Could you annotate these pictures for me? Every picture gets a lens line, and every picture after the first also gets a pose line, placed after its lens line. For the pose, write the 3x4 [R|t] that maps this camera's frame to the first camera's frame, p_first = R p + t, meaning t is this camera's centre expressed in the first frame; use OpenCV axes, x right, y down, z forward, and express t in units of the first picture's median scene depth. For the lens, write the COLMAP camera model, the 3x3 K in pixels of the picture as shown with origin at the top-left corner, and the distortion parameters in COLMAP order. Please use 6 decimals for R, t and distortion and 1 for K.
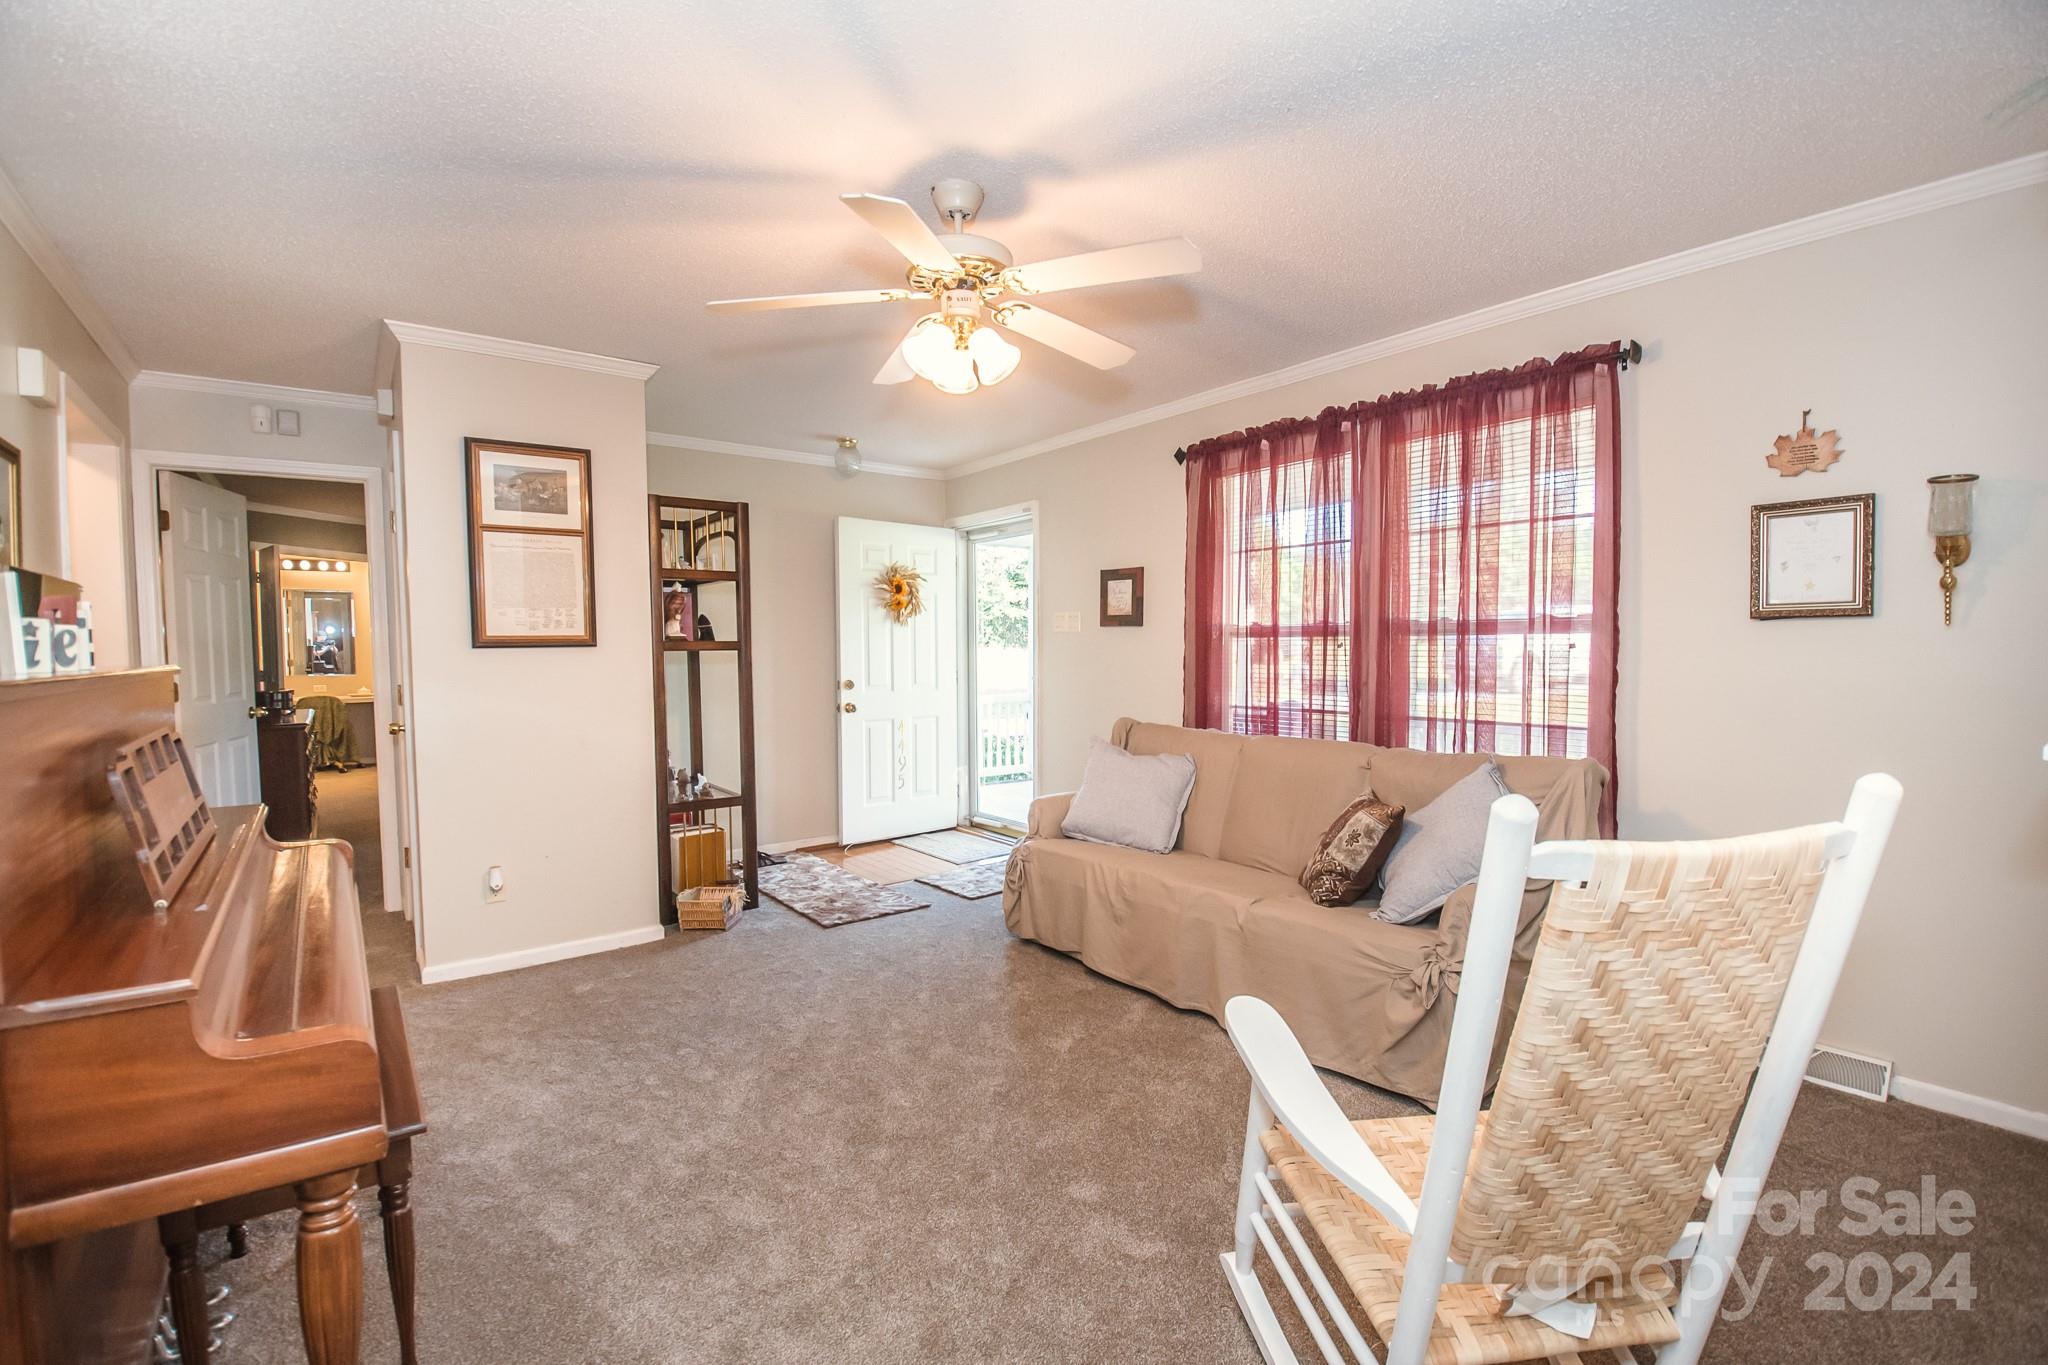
lens RADIAL K [[894.3, 0, 1031.4], [0, 894.3, 690.5], [0, 0, 1]] dist [-0.010321, -0.010528]
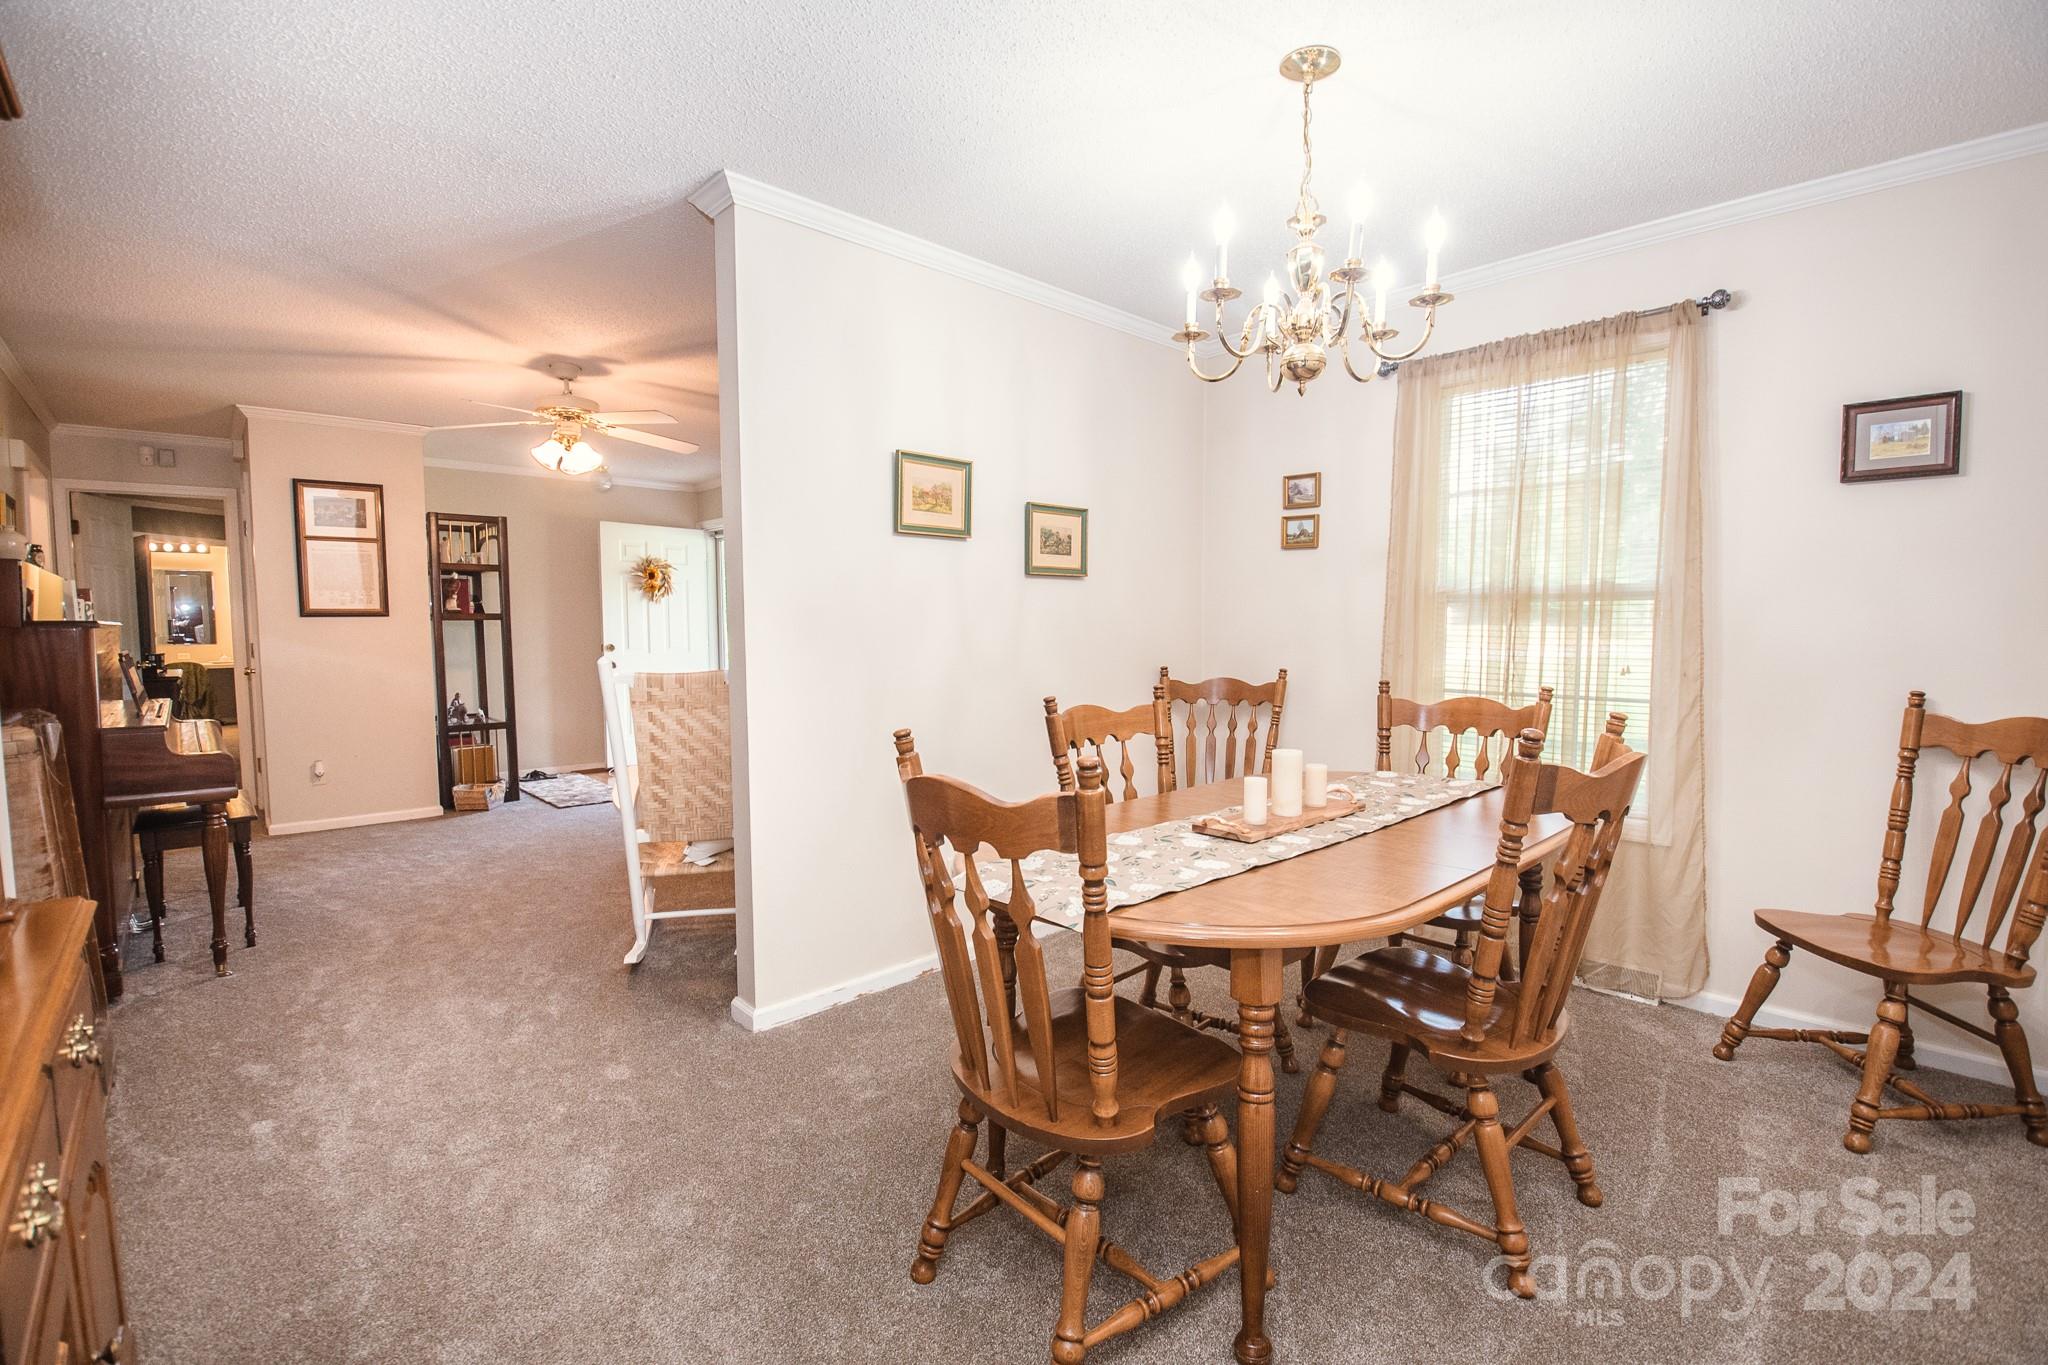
lens RADIAL K [[894.3, 0, 1014.1], [0, 894.3, 688.3], [0, 0, 1]] dist [-0.010321, -0.010528]
pose [[0.996279, -0.001496, 0.086168, 0.366972], [-0.000229, 0.999800, 0.020000, 0.035746], [-0.086181, -0.019945, 0.996080, -0.492981]]
